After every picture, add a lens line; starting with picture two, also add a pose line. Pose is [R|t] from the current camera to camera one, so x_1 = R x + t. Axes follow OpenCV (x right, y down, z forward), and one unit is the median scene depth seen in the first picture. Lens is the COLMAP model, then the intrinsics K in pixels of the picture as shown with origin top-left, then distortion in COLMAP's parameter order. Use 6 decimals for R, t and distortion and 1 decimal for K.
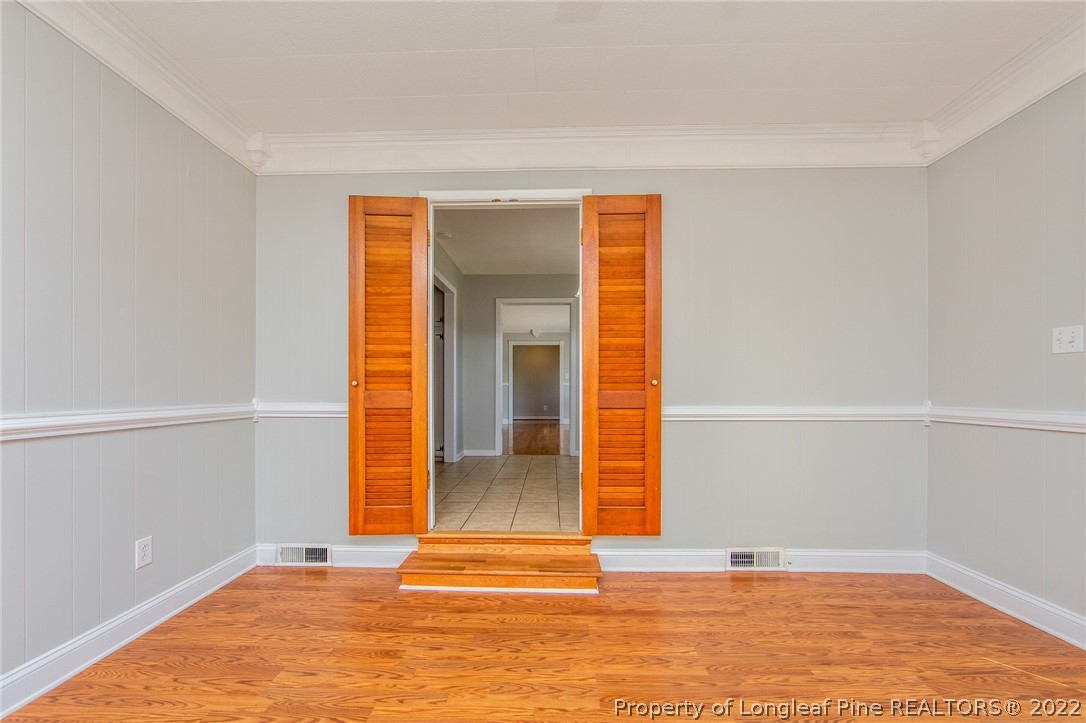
lens RADIAL K [[436.5, 0, 572.0], [0, 436.5, 393.2], [0, 0, 1]] dist [-0.009474, -0.001442]
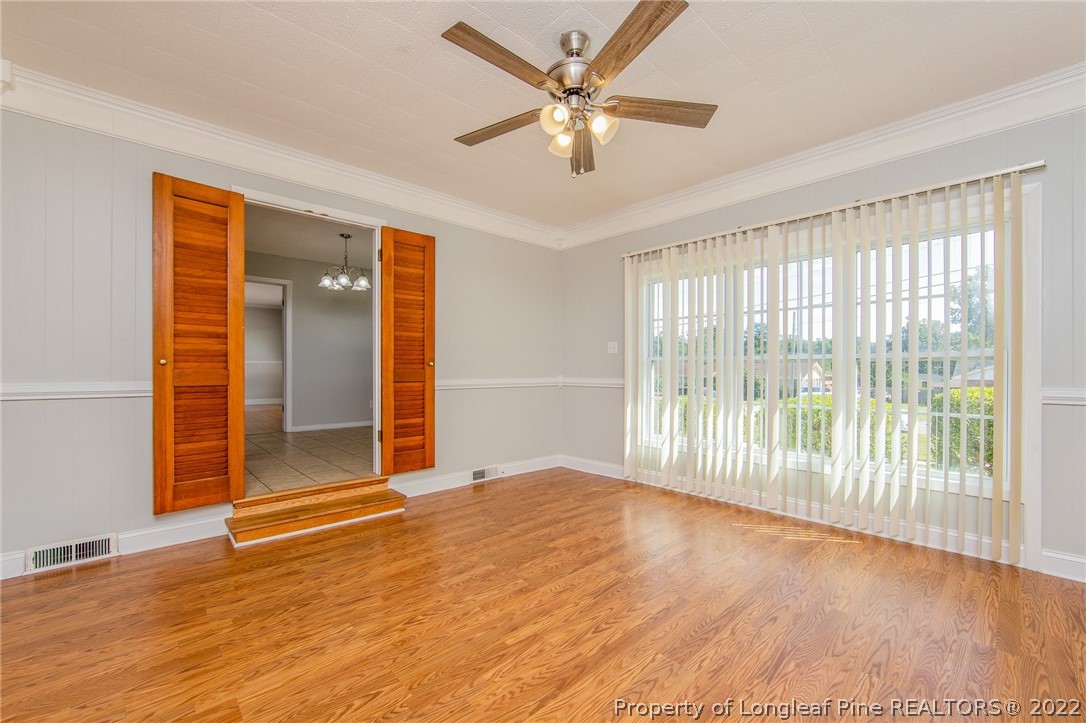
lens RADIAL K [[436.5, 0, 542.1], [0, 436.5, 369.0], [0, 0, 1]] dist [-0.009474, -0.001442]
pose [[0.722486, 0.001437, 0.691385, -0.554078], [0.000607, 0.999996, -0.002713, -0.002686], [-0.691386, 0.002380, 0.722482, -0.321682]]
